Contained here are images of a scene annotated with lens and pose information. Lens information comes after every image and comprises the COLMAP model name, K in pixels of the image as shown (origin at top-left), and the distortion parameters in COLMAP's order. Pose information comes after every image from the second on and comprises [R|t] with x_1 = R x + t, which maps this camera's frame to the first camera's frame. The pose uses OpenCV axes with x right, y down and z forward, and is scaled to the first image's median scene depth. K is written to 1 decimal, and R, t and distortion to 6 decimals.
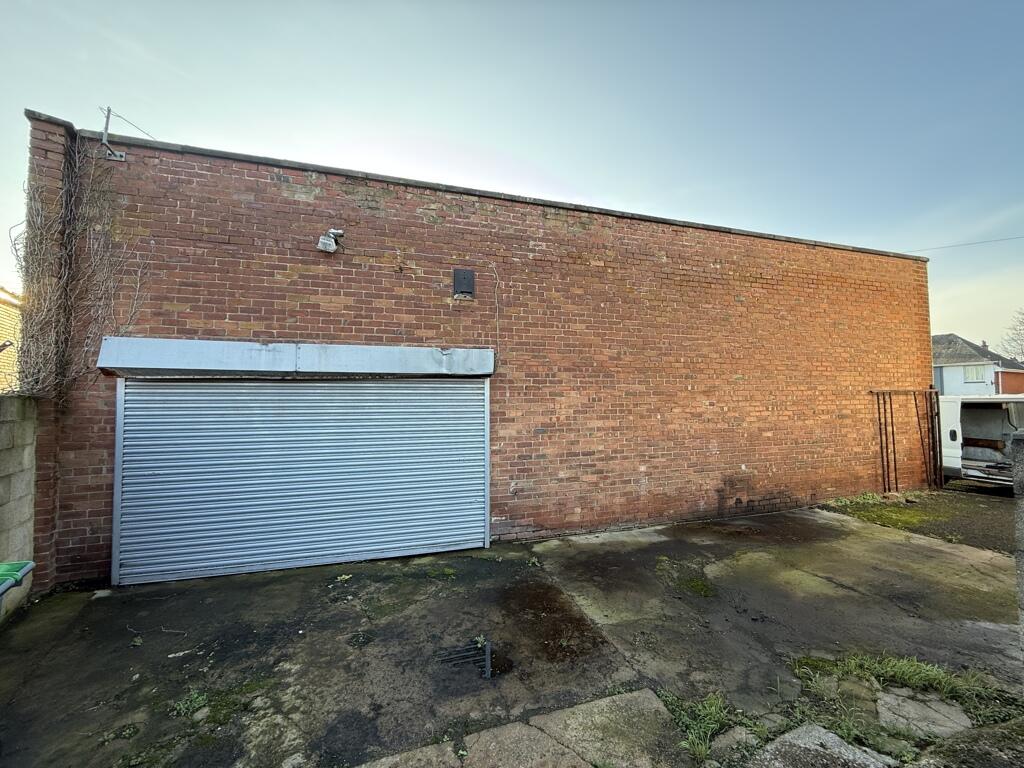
lens RADIAL K [[408.8, 0, 505.1], [0, 408.8, 385.1], [0, 0, 1]] dist [-0.002910, -0.000817]
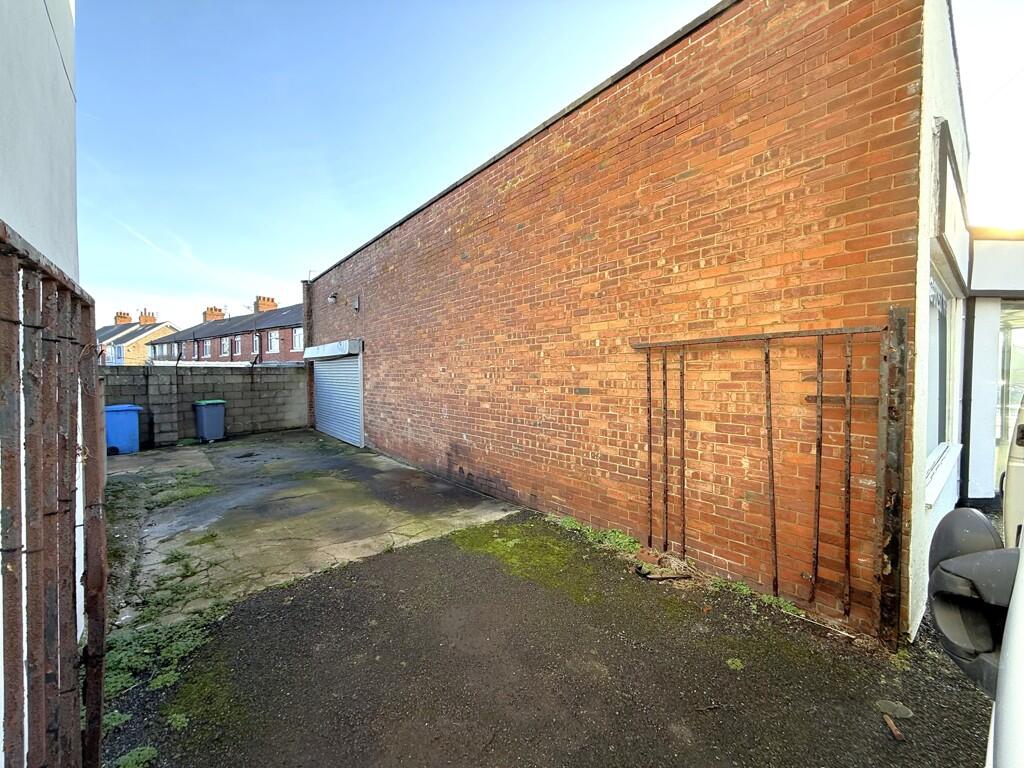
lens RADIAL K [[408.8, 0, 504.7], [0, 408.8, 383.4], [0, 0, 1]] dist [-0.002910, -0.000817]
pose [[0.374104, 0.030986, -0.926869, 1.464600], [0.040927, 0.997916, 0.049880, 0.033339], [0.926483, -0.056594, 0.372056, 0.725125]]
